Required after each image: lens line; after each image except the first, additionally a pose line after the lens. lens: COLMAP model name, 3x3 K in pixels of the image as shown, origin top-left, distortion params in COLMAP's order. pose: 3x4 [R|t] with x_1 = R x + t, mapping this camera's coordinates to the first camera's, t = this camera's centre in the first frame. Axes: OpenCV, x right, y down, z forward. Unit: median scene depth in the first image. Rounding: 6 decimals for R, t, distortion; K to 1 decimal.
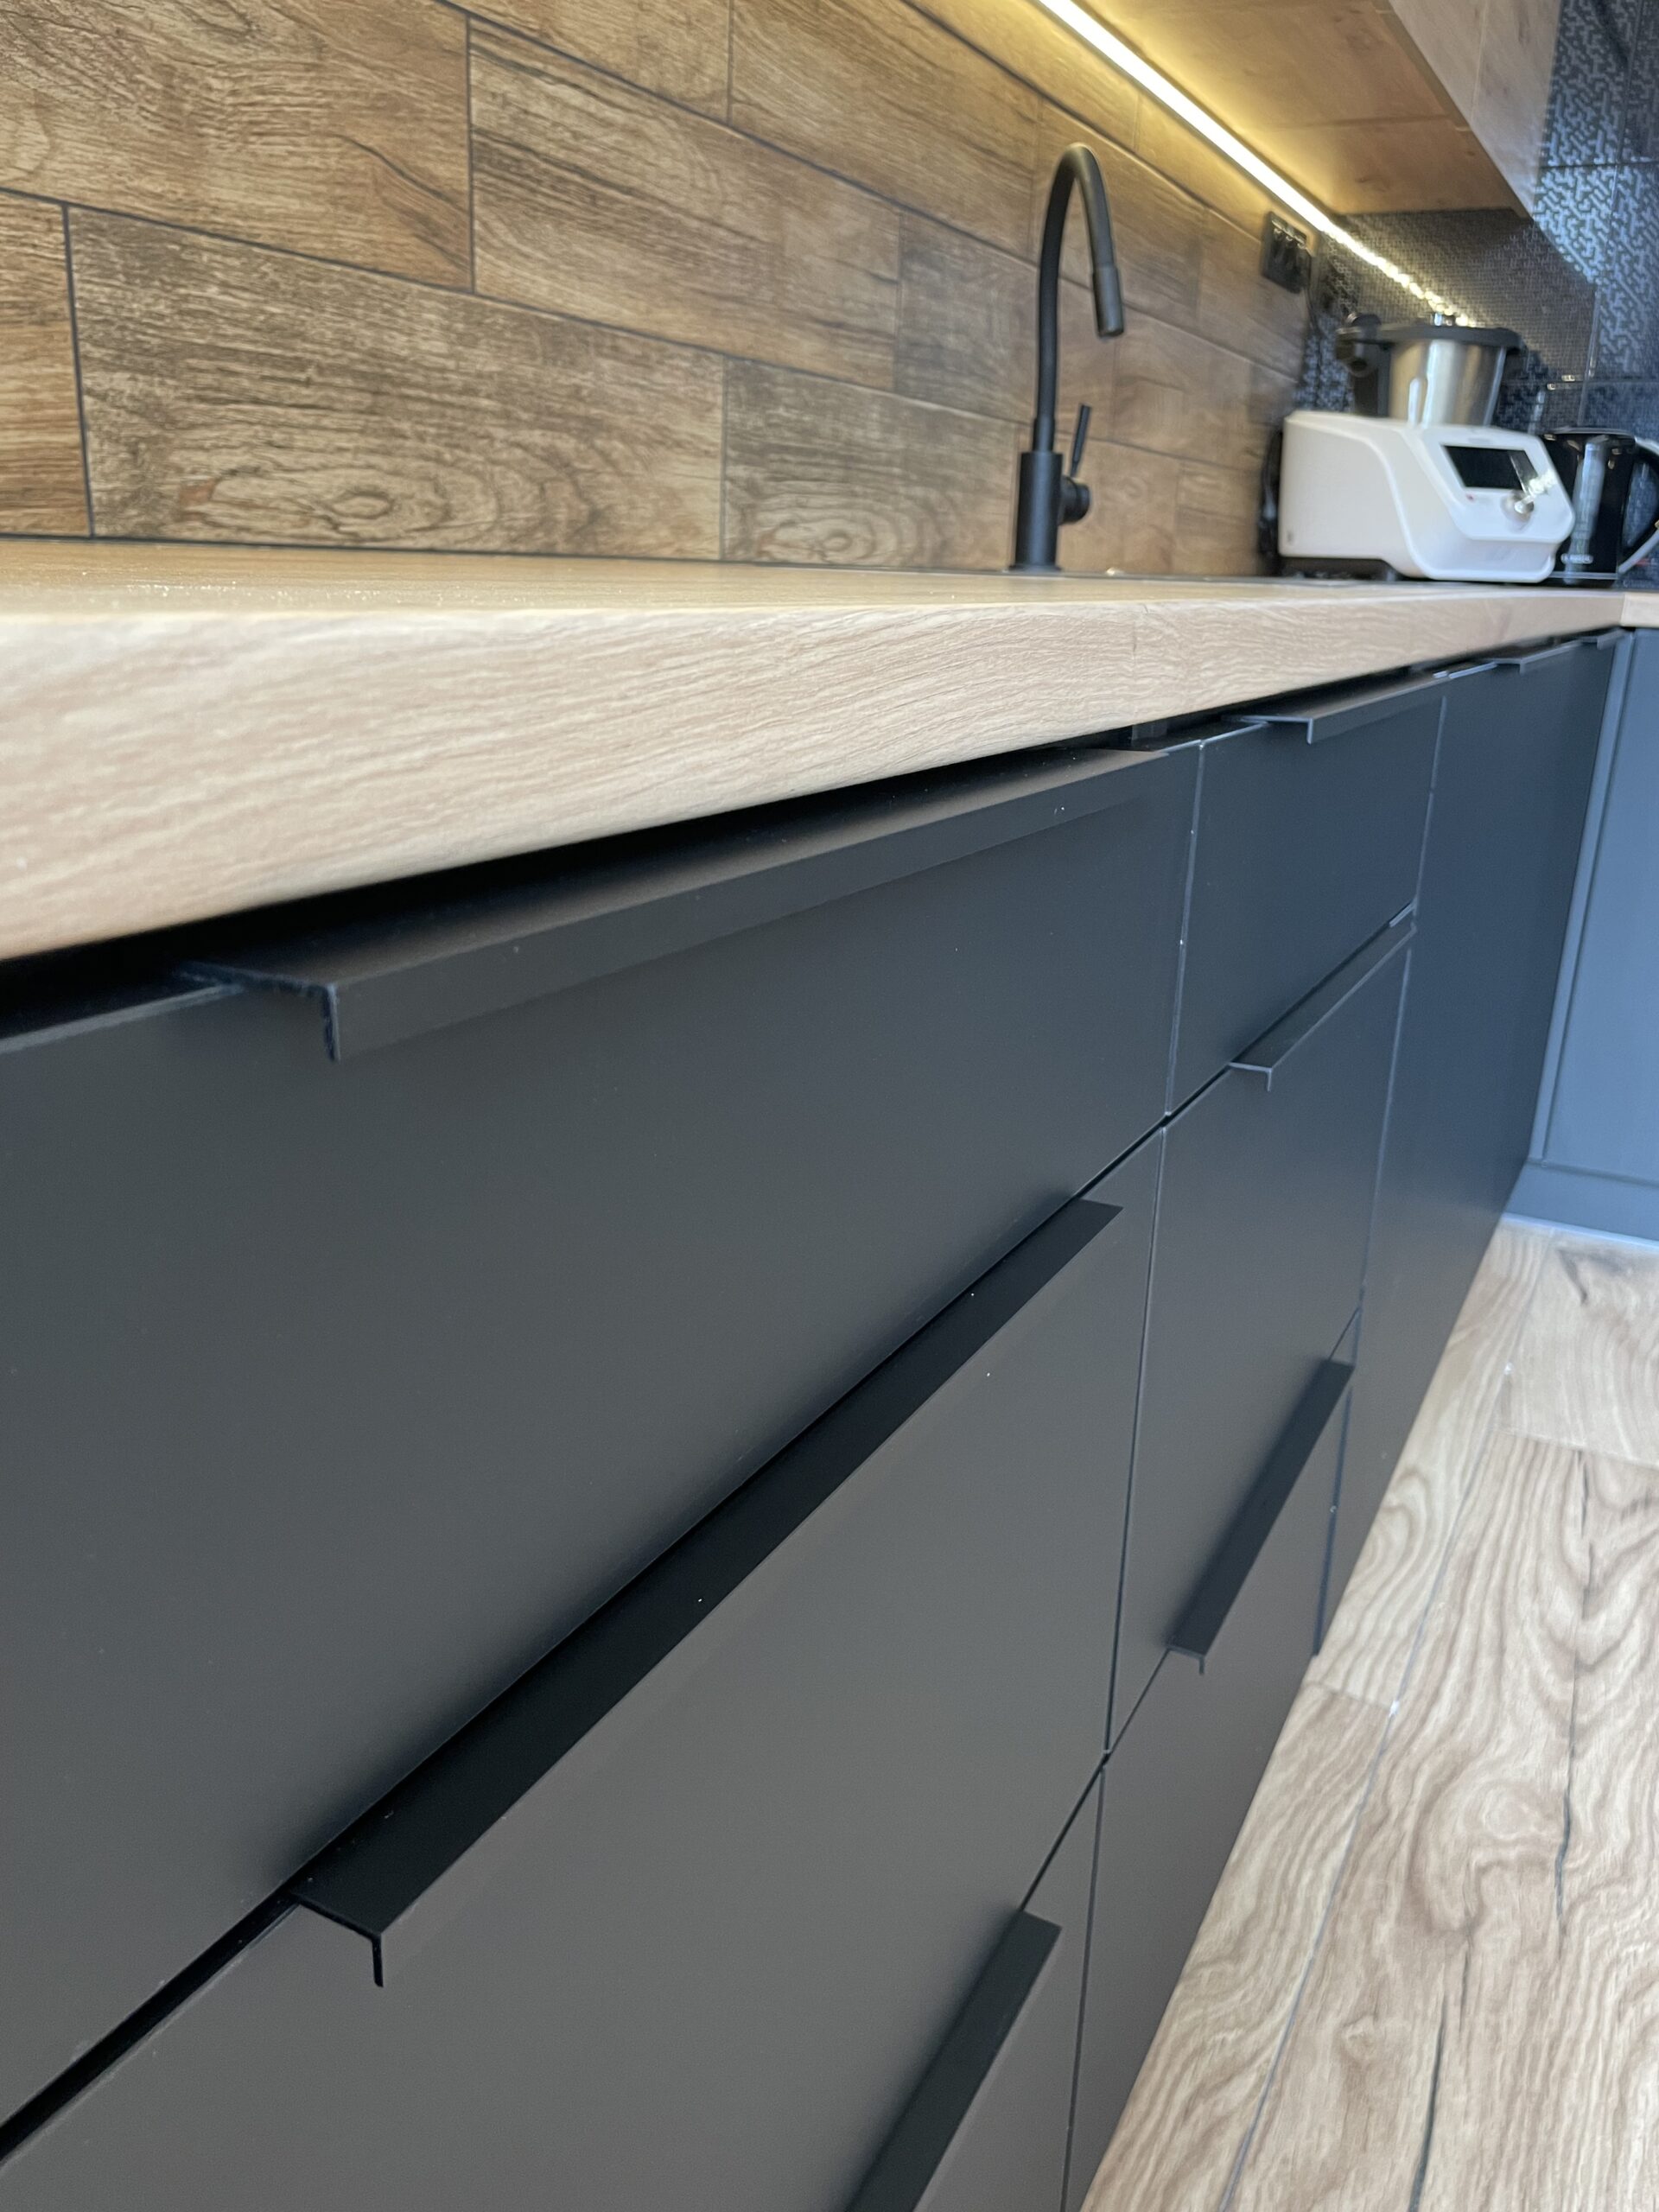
lens RADIAL K [[1675.1, 0, 807.7], [0, 1675.1, 1093.1], [0, 0, 1]] dist [0.086723, -0.117110]
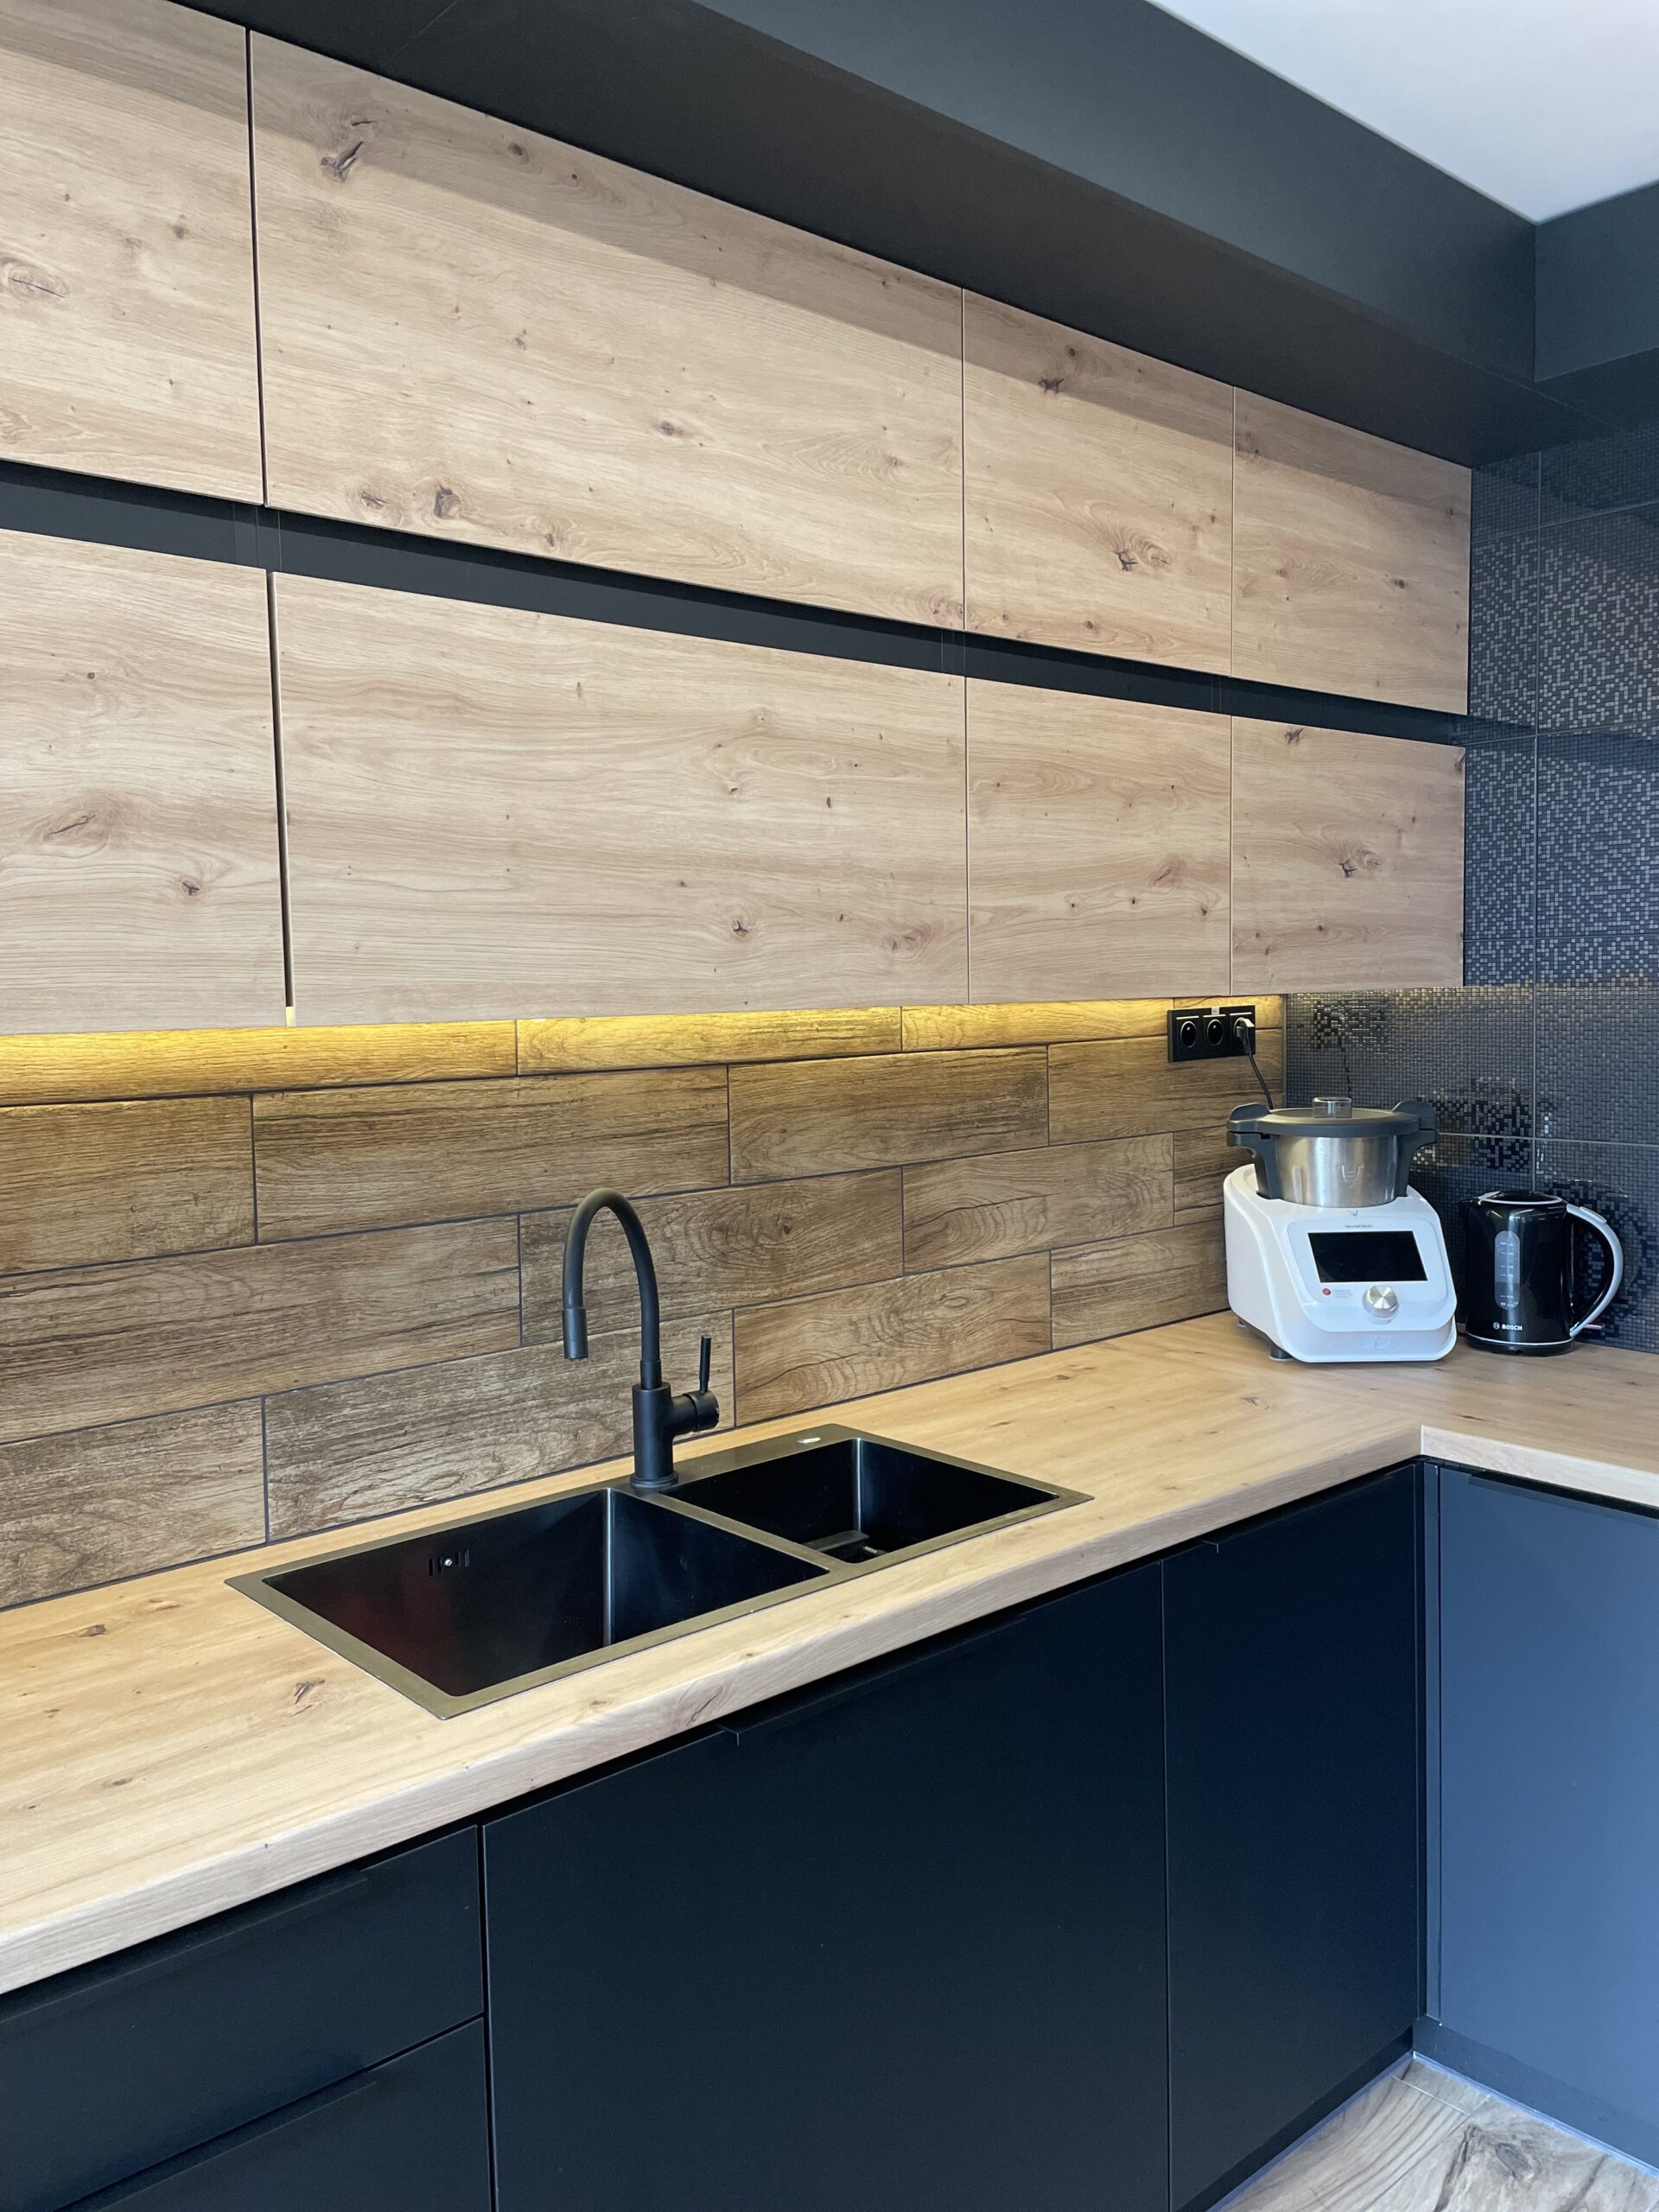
lens RADIAL K [[1675.1, 0, 839.4], [0, 1675.1, 1085.5], [0, 0, 1]] dist [0.086723, -0.117110]
pose [[0.938255, -0.030548, -0.344593, 1.035579], [-0.052910, 0.971703, -0.230202, -0.490600], [0.341874, 0.234220, 0.910089, -0.114931]]
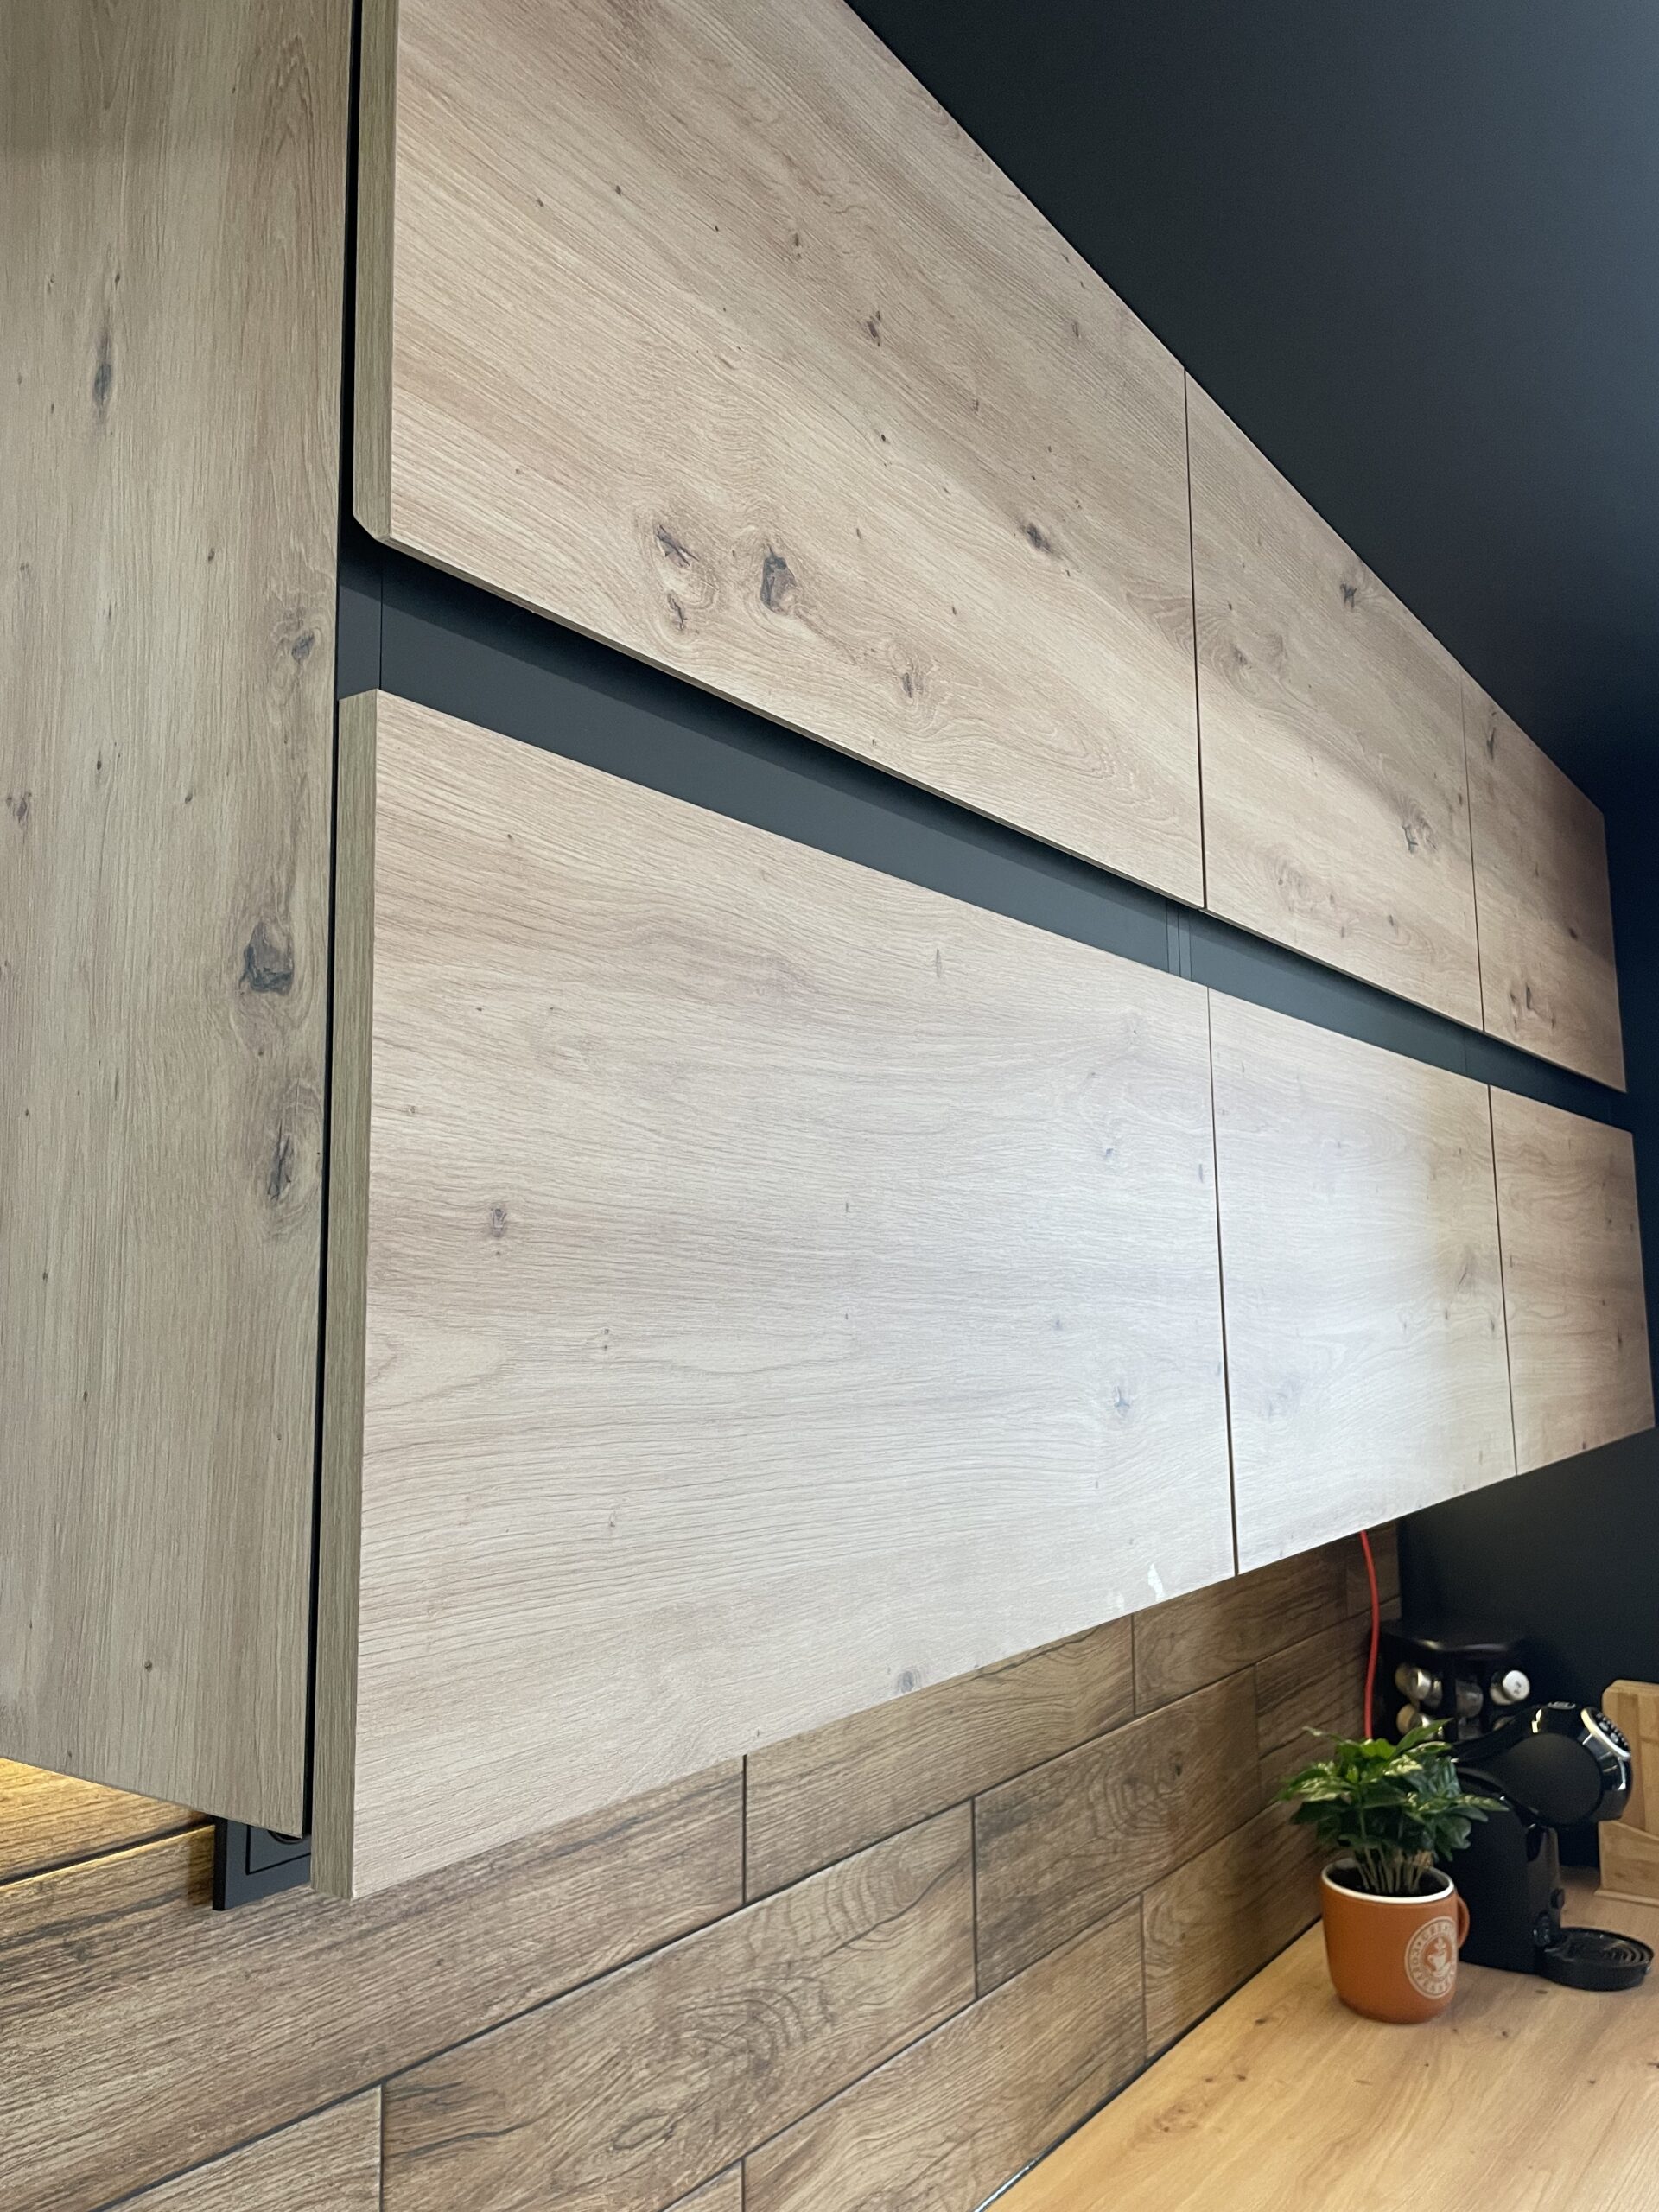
lens RADIAL K [[1675.1, 0, 829.2], [0, 1675.1, 1076.8], [0, 0, 1]] dist [0.086723, -0.117110]
pose [[0.992092, -0.063999, -0.107974, 0.352218], [0.012717, 0.907068, -0.420792, -0.786365], [0.124870, 0.416091, 0.900708, 0.395235]]
